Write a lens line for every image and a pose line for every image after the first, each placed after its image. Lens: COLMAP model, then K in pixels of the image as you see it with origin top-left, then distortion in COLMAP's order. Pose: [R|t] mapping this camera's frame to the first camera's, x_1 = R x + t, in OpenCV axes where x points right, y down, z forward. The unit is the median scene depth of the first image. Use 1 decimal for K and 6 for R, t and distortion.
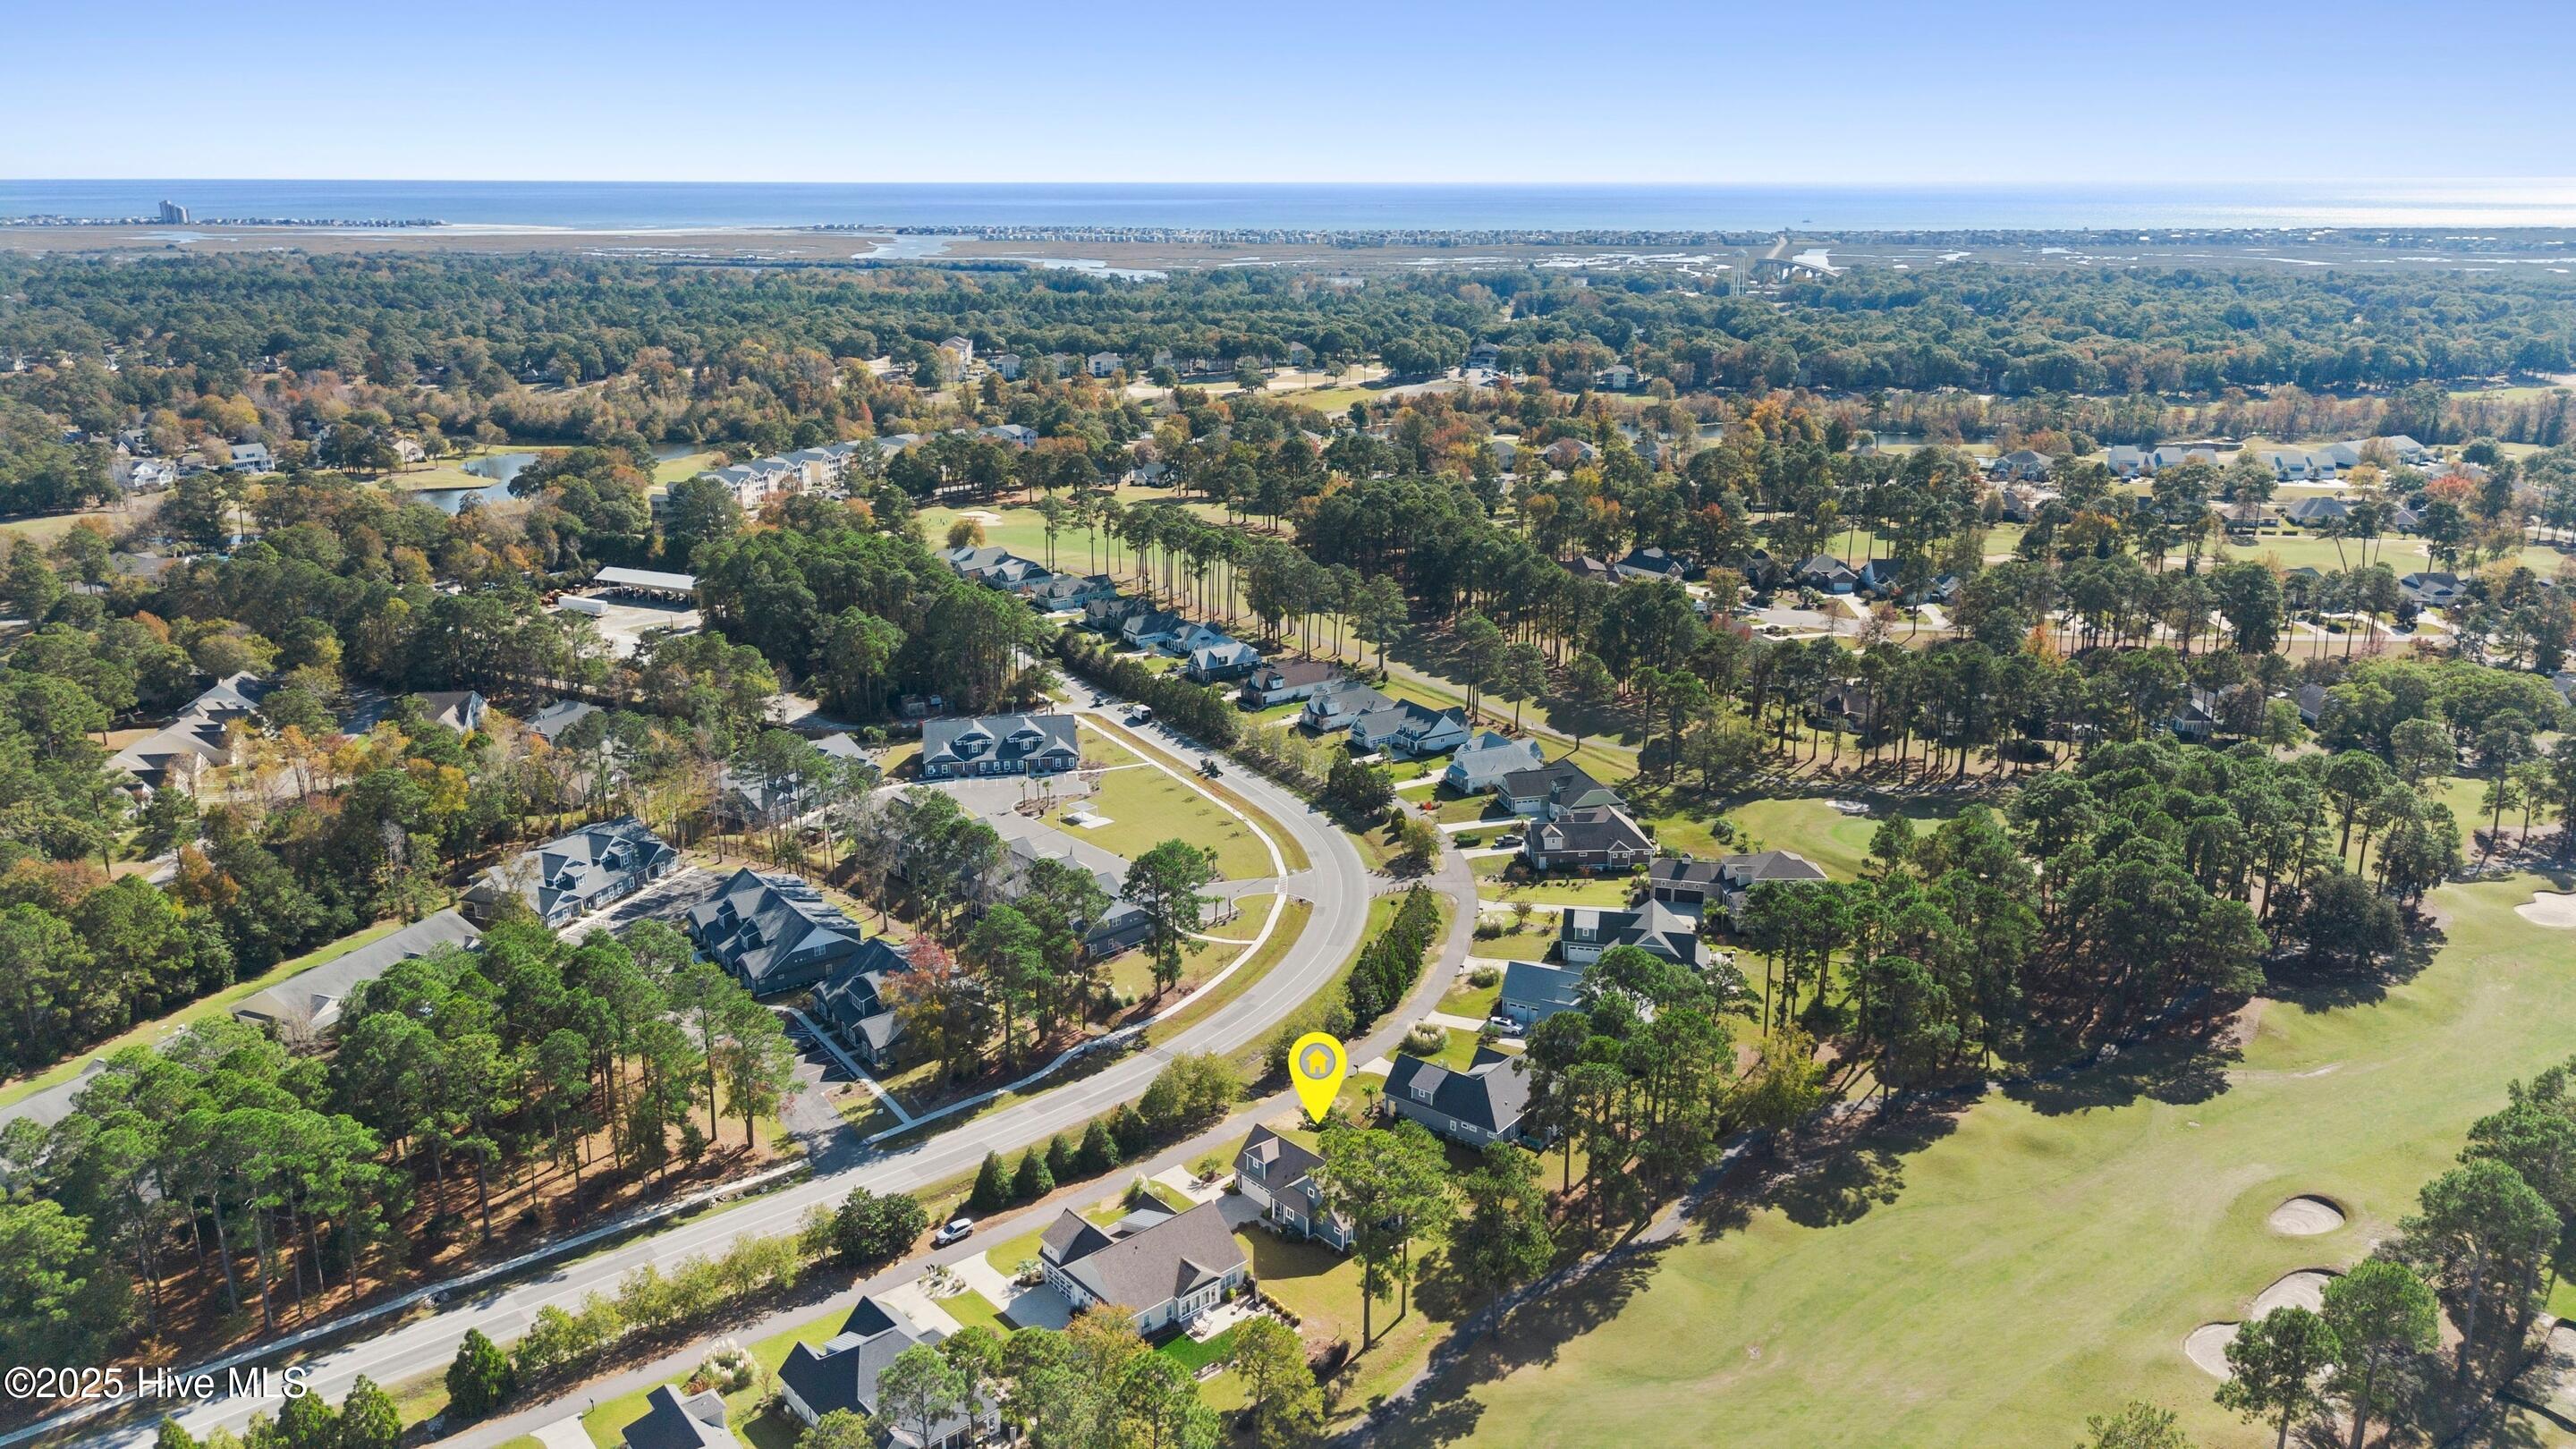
lens RADIAL K [[1794.5, 0, 1288.0], [0, 1794.5, 724.5], [0, 0, 1]] dist [0.117262, -0.134540]
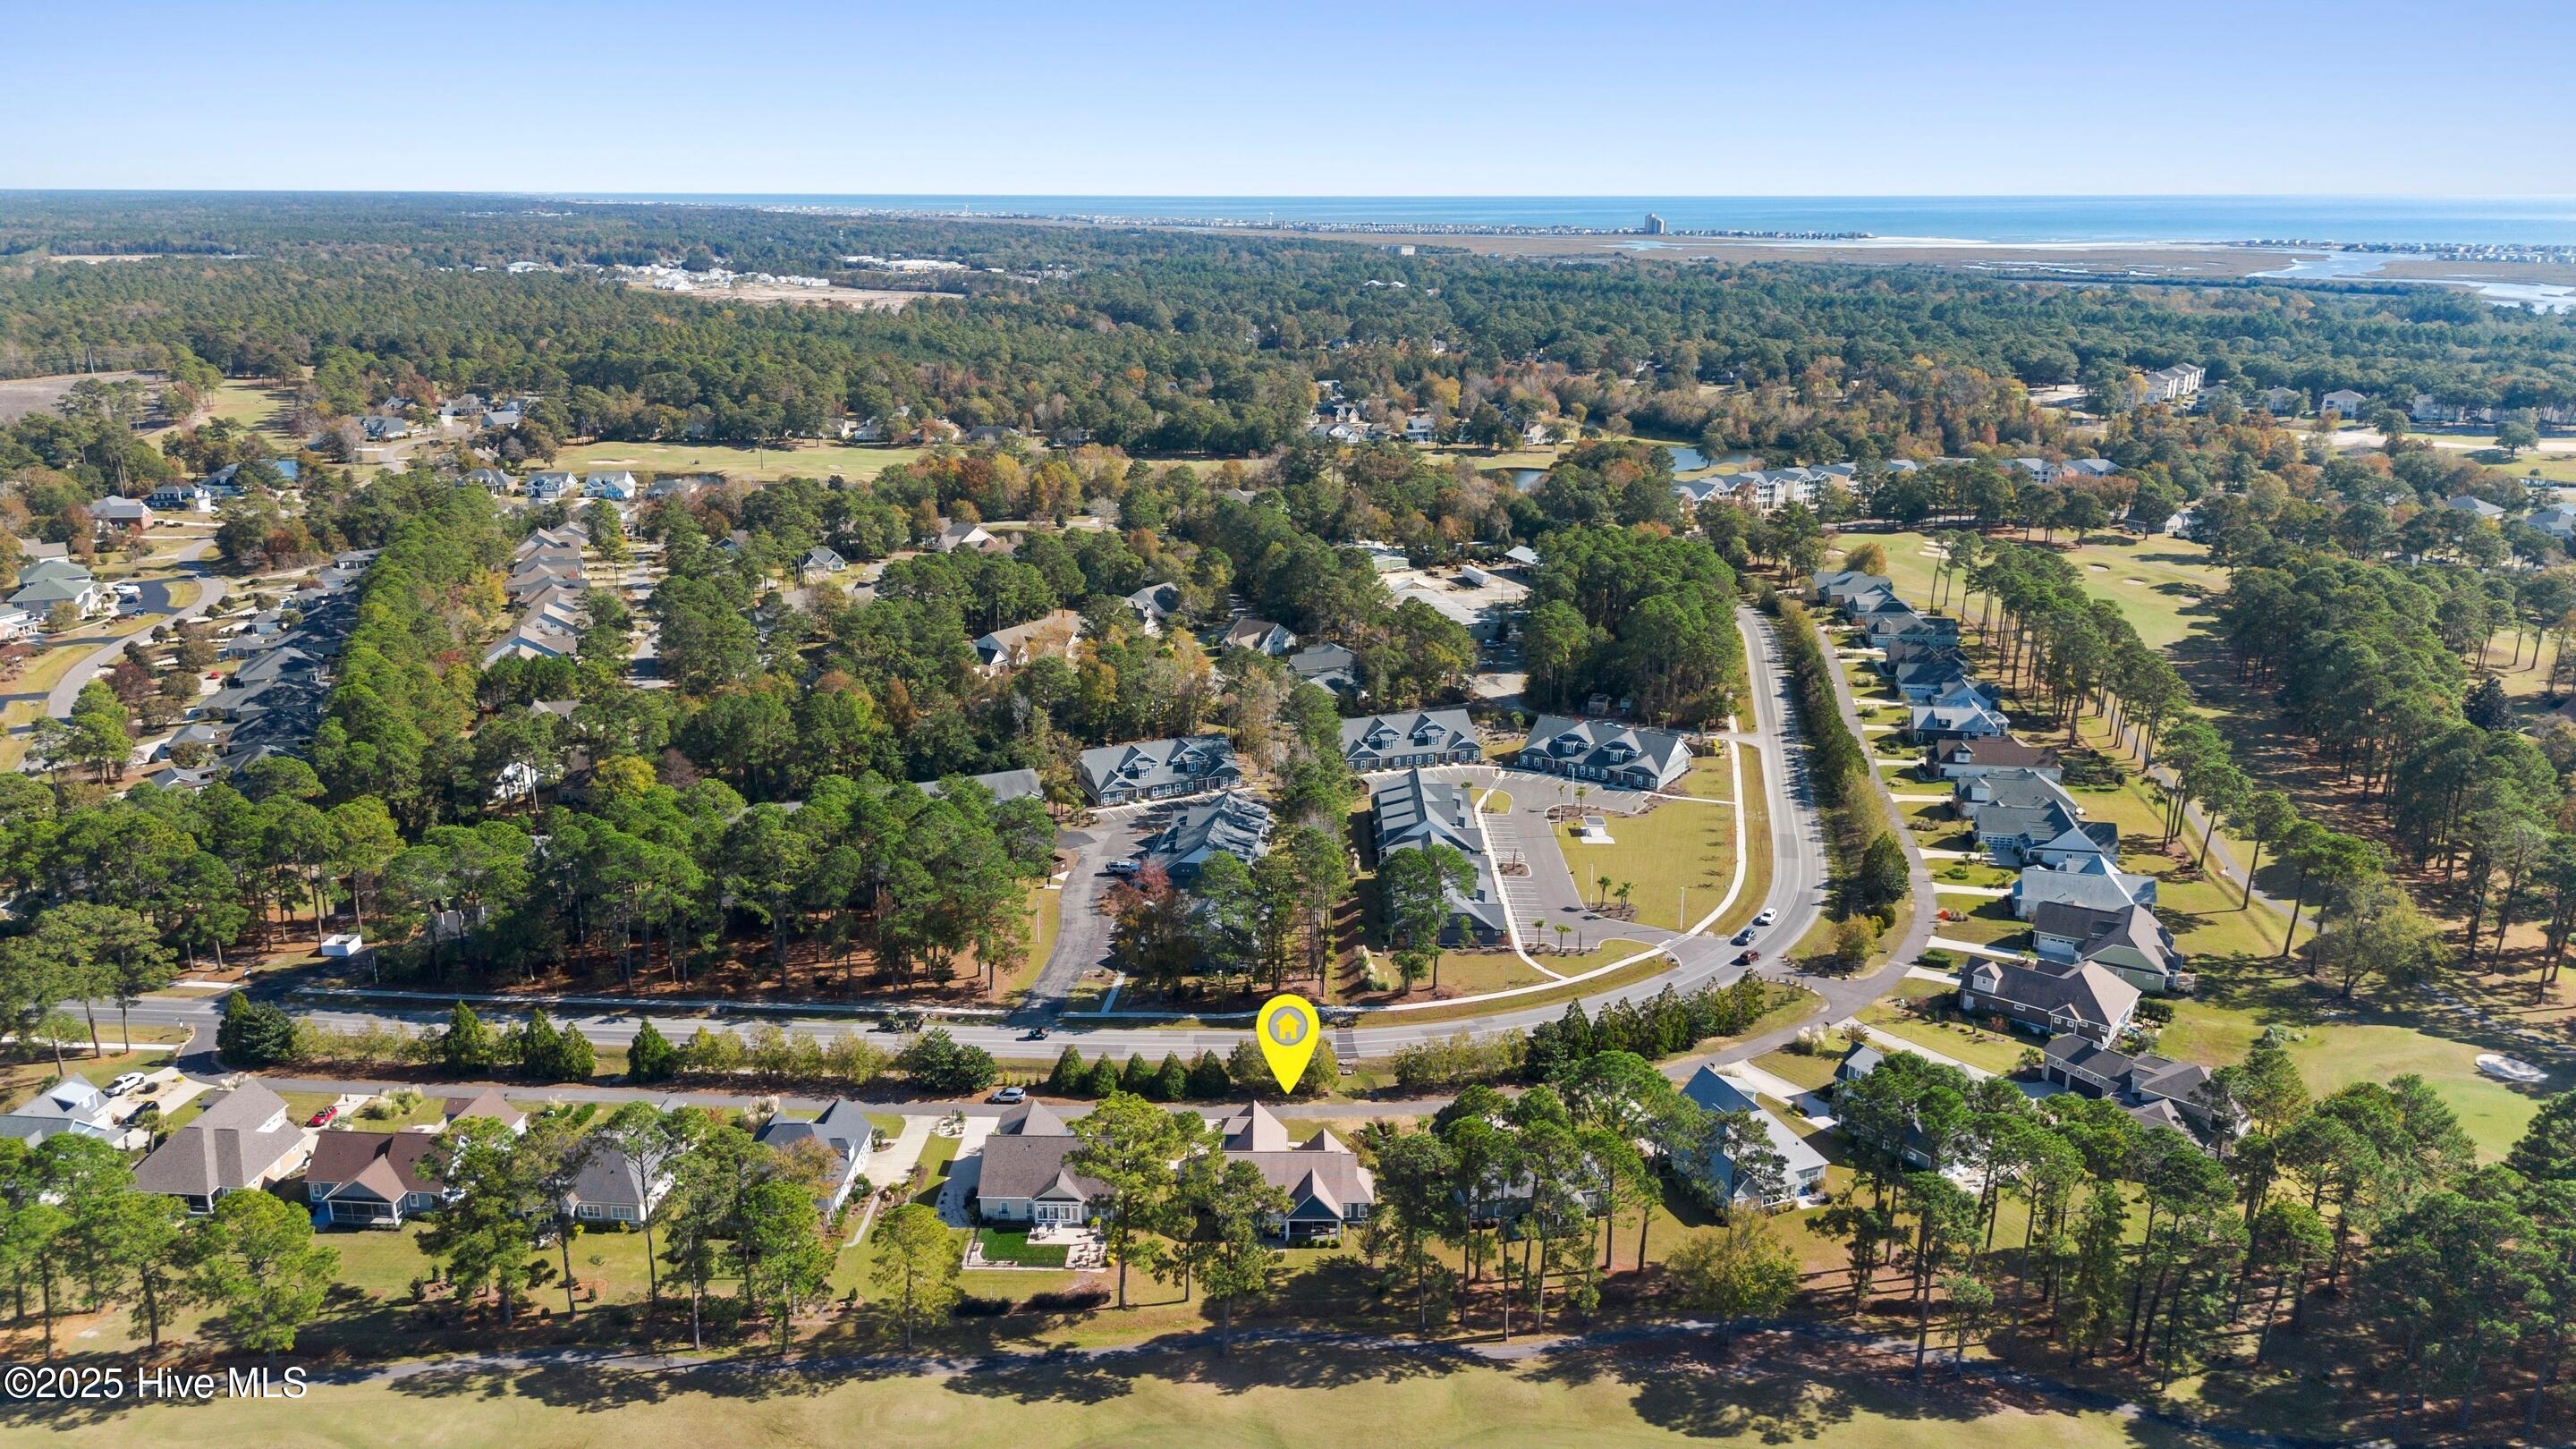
lens RADIAL K [[1794.5, 0, 1288.0], [0, 1794.5, 724.5], [0, 0, 1]] dist [0.117262, -0.134540]
pose [[0.742812, 0.195287, -0.640385, 0.581199], [-0.199874, 0.977578, 0.066272, -0.058355], [0.638968, 0.078768, 0.765190, 0.192973]]
